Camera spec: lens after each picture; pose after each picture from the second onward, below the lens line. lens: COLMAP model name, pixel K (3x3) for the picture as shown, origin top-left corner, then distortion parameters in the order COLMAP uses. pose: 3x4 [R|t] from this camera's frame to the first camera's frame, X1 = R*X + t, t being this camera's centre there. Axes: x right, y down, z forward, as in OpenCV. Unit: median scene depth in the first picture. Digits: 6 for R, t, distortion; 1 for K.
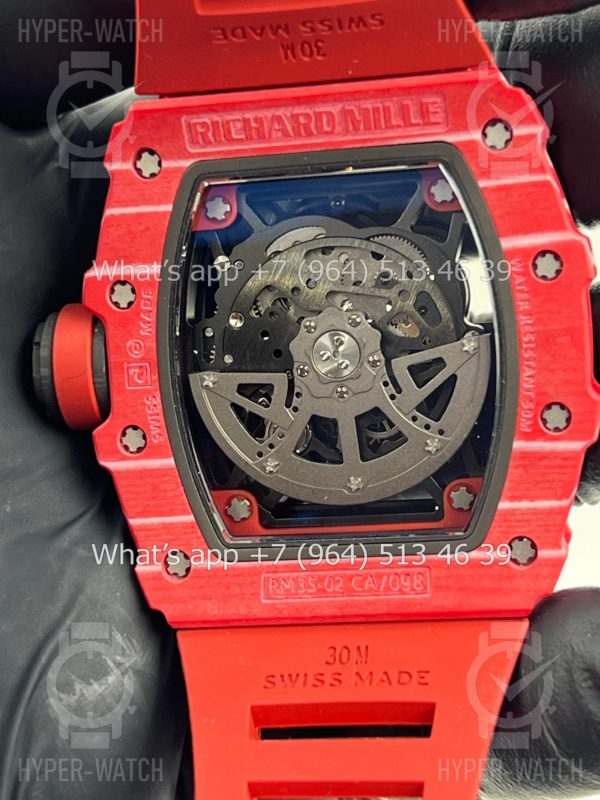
lens RADIAL K [[1912.5, 0, 300.0], [0, 1912.5, 400.0], [0, 0, 1]] dist [0.223741, -0.660041]
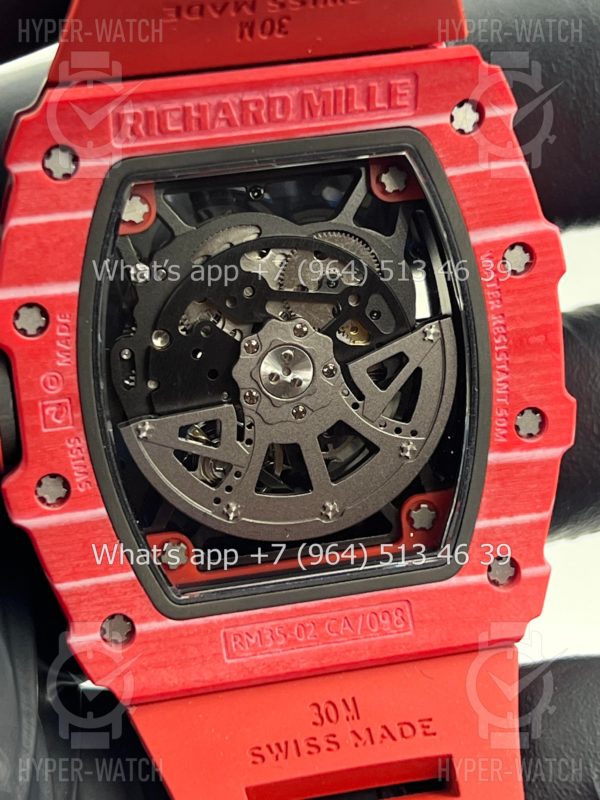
lens RADIAL K [[1912.5, 0, 300.0], [0, 1912.5, 400.0], [0, 0, 1]] dist [0.223741, -0.660041]
pose [[0.933140, -0.091762, 0.347605, -0.284287], [0.060487, 0.993167, 0.099804, -0.099316], [-0.354388, -0.072106, 0.932314, 0.185066]]
